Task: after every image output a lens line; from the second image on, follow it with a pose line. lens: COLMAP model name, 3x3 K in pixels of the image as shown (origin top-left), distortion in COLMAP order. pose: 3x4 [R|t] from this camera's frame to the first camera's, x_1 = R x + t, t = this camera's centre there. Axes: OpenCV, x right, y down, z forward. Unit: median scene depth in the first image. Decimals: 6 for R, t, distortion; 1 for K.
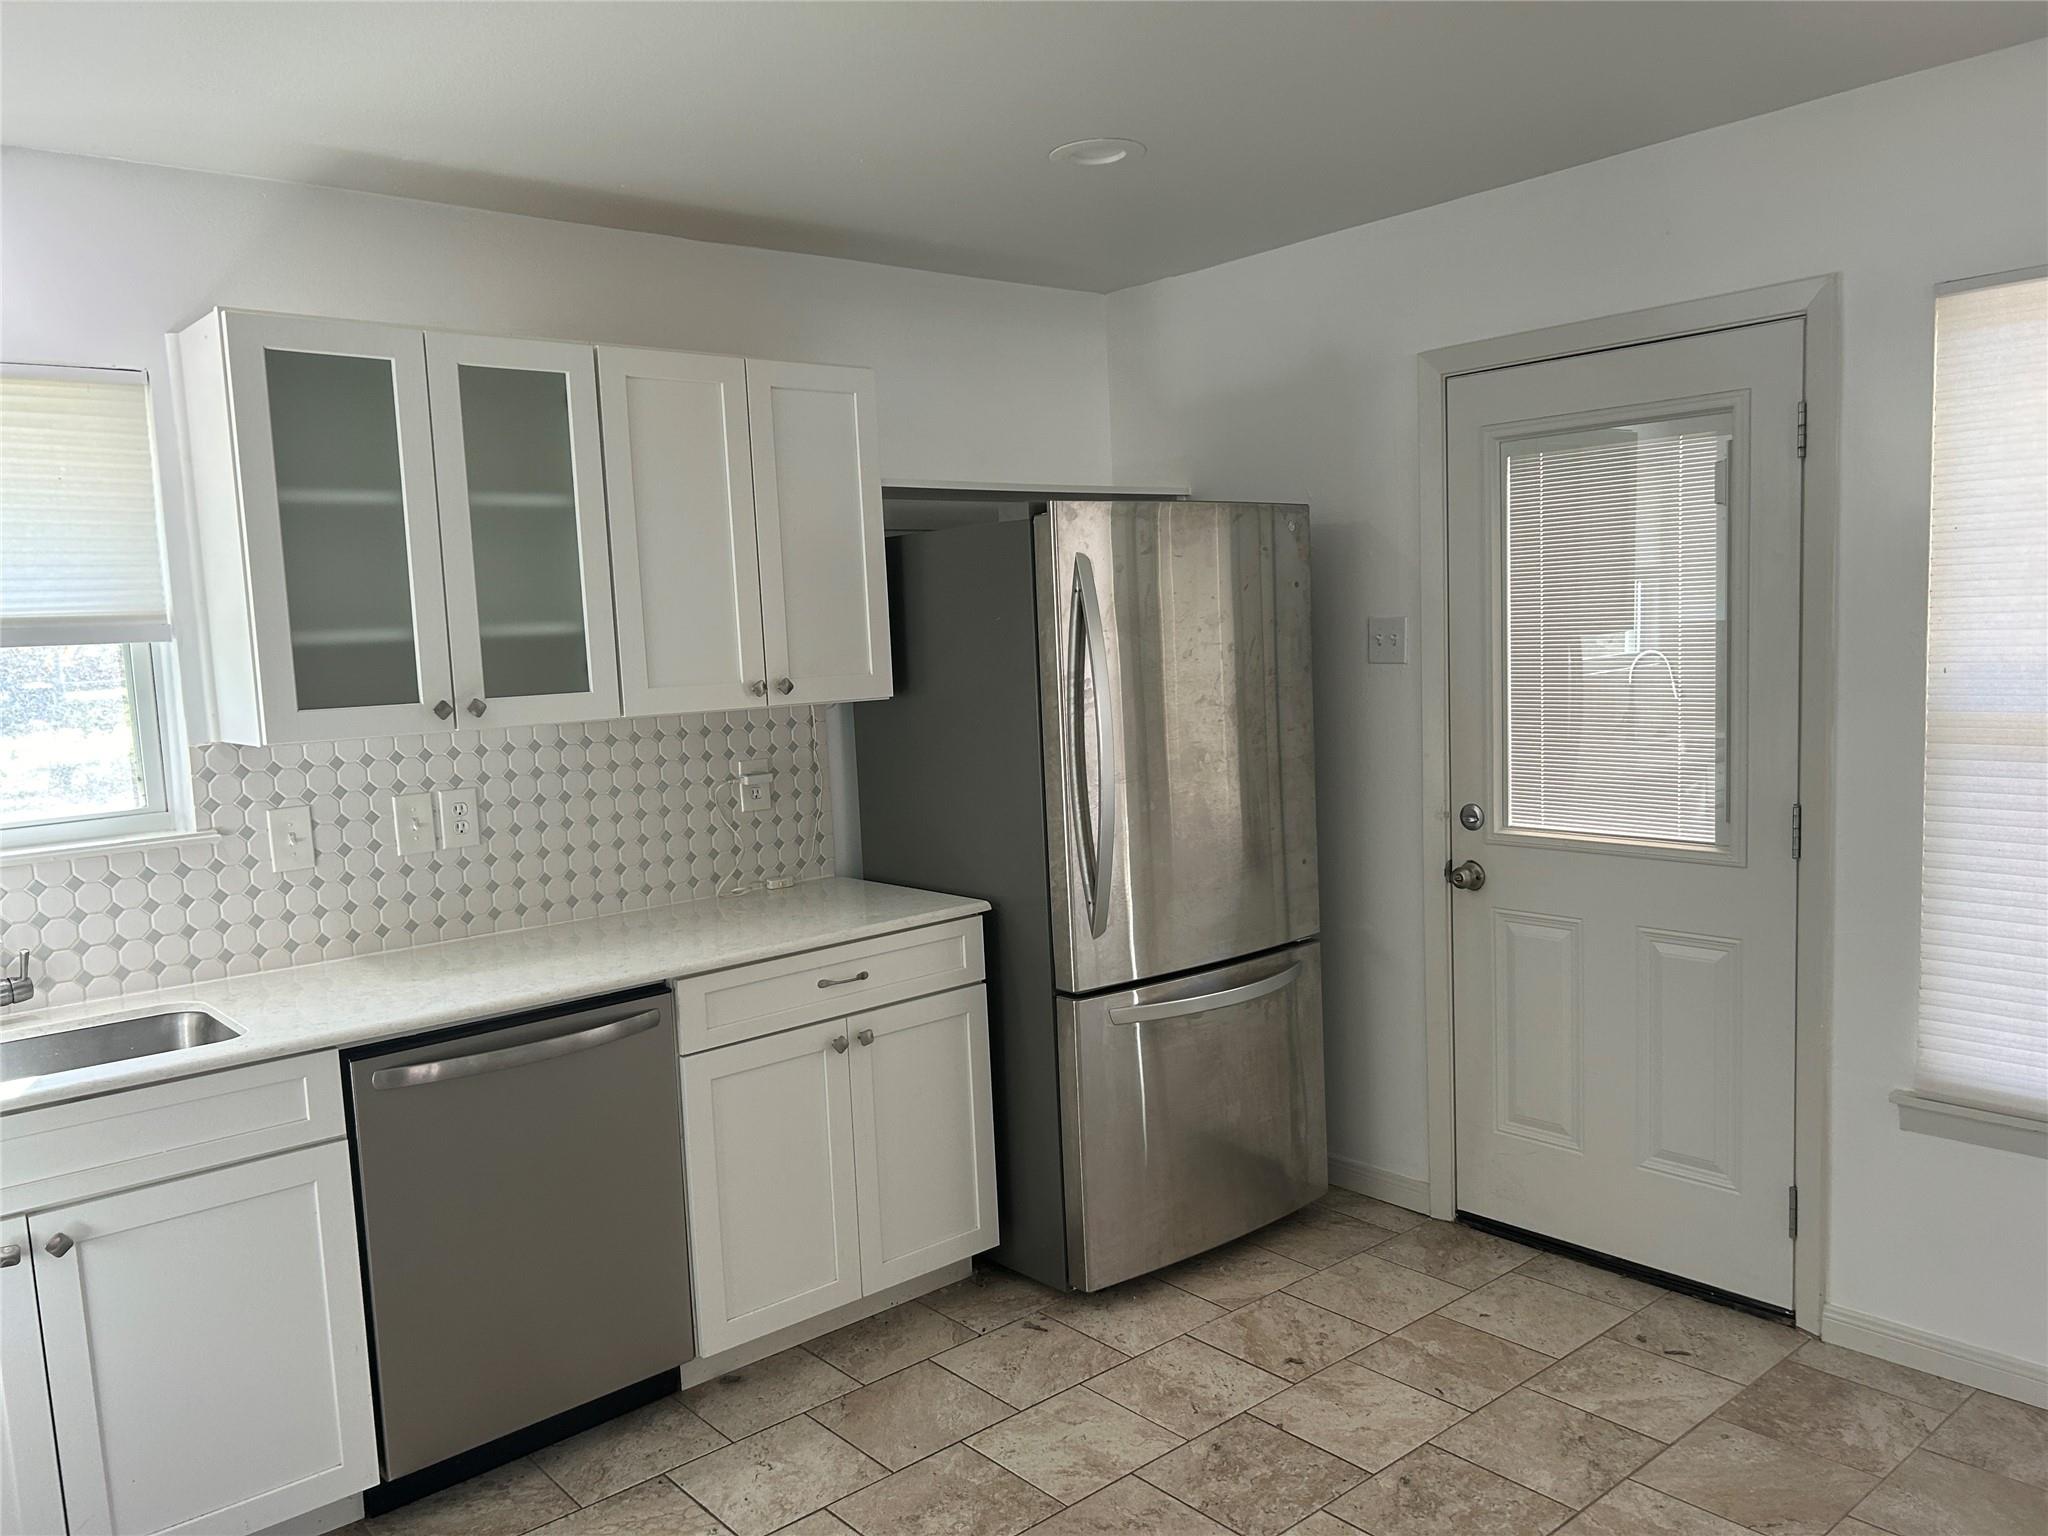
lens RADIAL K [[1546.5, 0, 1035.6], [0, 1546.5, 778.6], [0, 0, 1]] dist [0.046706, -0.056113]
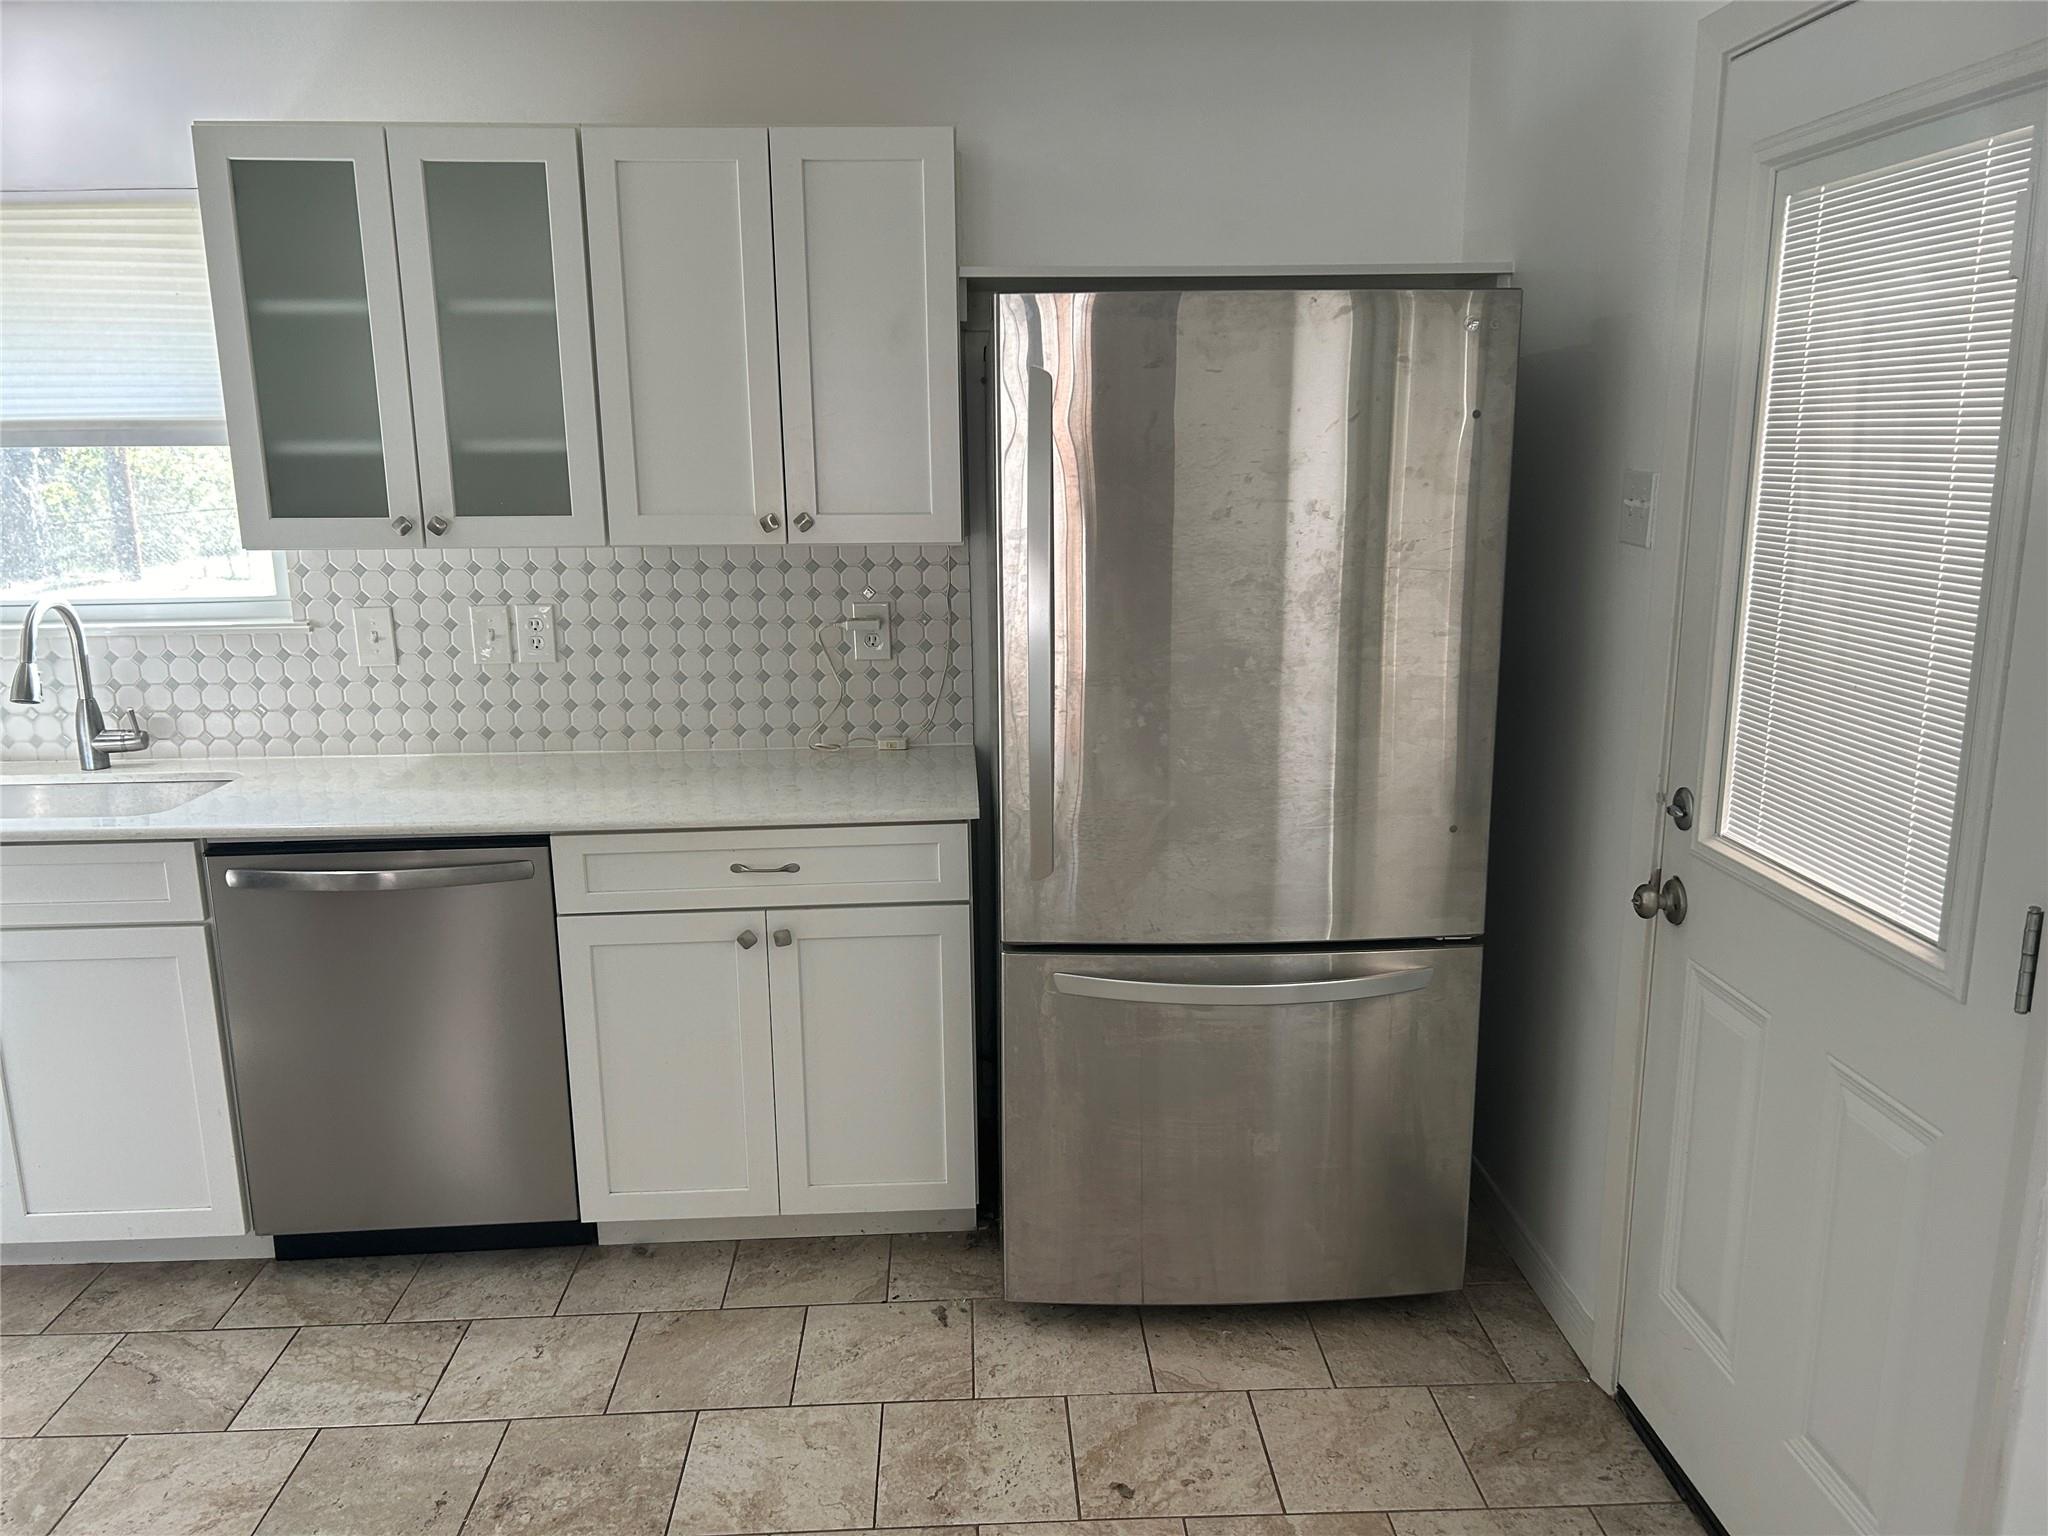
lens RADIAL K [[1546.5, 0, 1030.4], [0, 1546.5, 787.5], [0, 0, 1]] dist [0.046706, -0.056113]
pose [[0.788845, 0.168565, -0.591024, 0.518483], [-0.087830, 0.982701, 0.163048, -0.072659], [0.608284, -0.076710, 0.790004, 0.416594]]
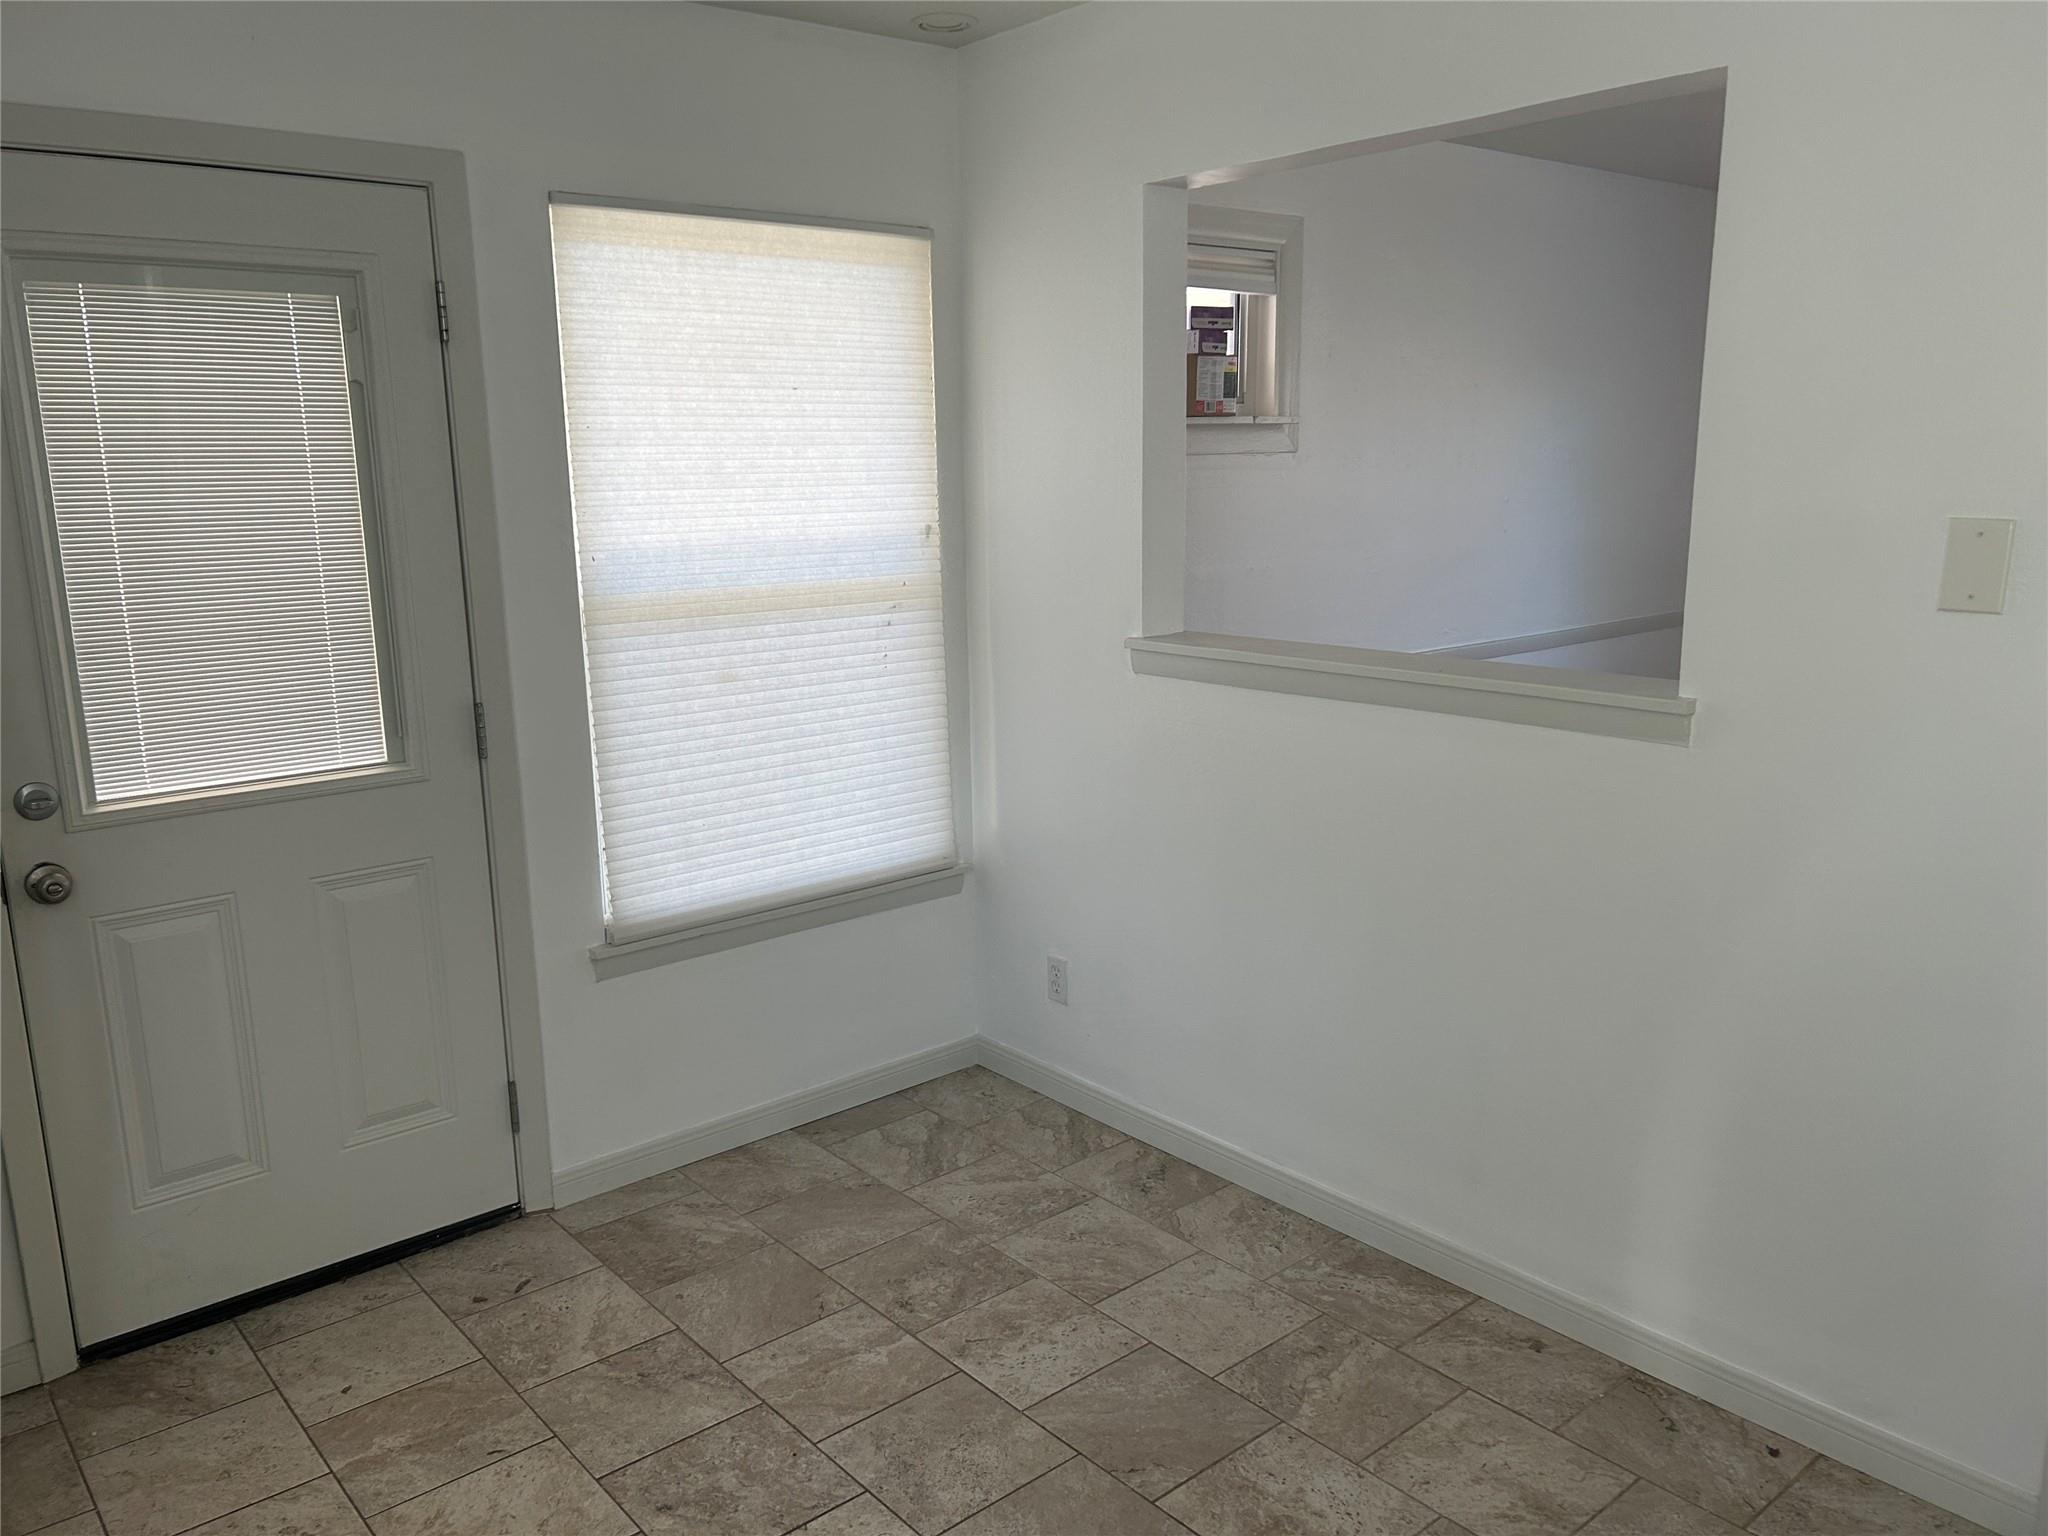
lens RADIAL K [[1546.5, 0, 1022.6], [0, 1546.5, 777.3], [0, 0, 1]] dist [0.046706, -0.056113]
pose [[0.001962, -0.164920, 0.986305, -0.479099], [0.117494, 0.979513, 0.163550, -0.057214], [-0.993072, 0.115564, 0.021299, 0.641536]]
